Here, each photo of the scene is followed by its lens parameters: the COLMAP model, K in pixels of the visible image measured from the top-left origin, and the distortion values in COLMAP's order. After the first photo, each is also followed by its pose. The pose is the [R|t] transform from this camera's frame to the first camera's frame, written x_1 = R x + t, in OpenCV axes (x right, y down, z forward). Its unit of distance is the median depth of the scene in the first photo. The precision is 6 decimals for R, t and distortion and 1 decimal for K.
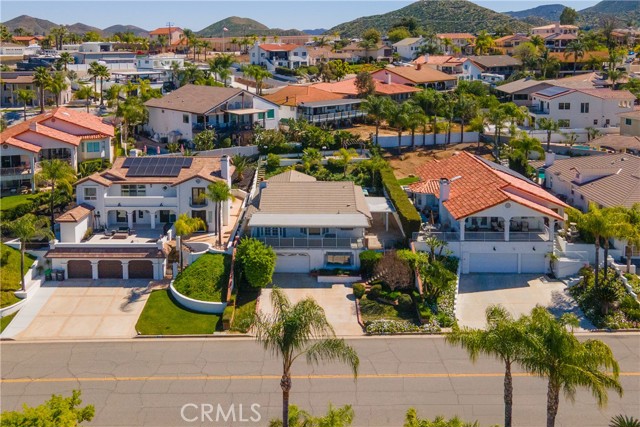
lens RADIAL K [[570.0, 0, 319.3], [0, 570.0, 98.6], [0, 0, 1]] dist [0.013866, 0.001145]
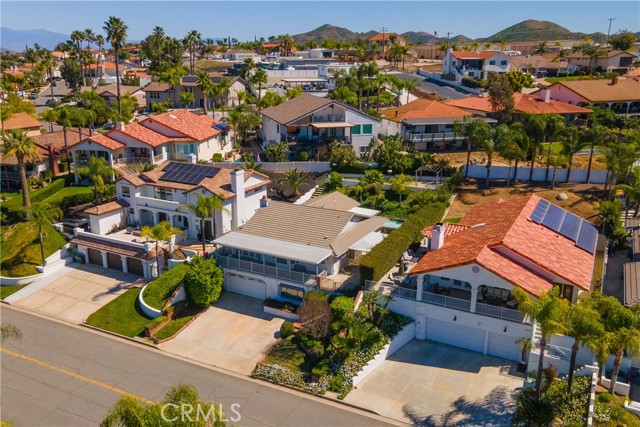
lens RADIAL K [[569.7, 0, 320.0], [0, 569.7, 213.5], [0, 0, 1]] dist [0.017153, 0.016796]
pose [[0.884825, 0.130898, -0.447158, 0.417711], [-0.048080, 0.980253, 0.191813, -0.019089], [0.463436, -0.148222, 0.873646, 0.215502]]
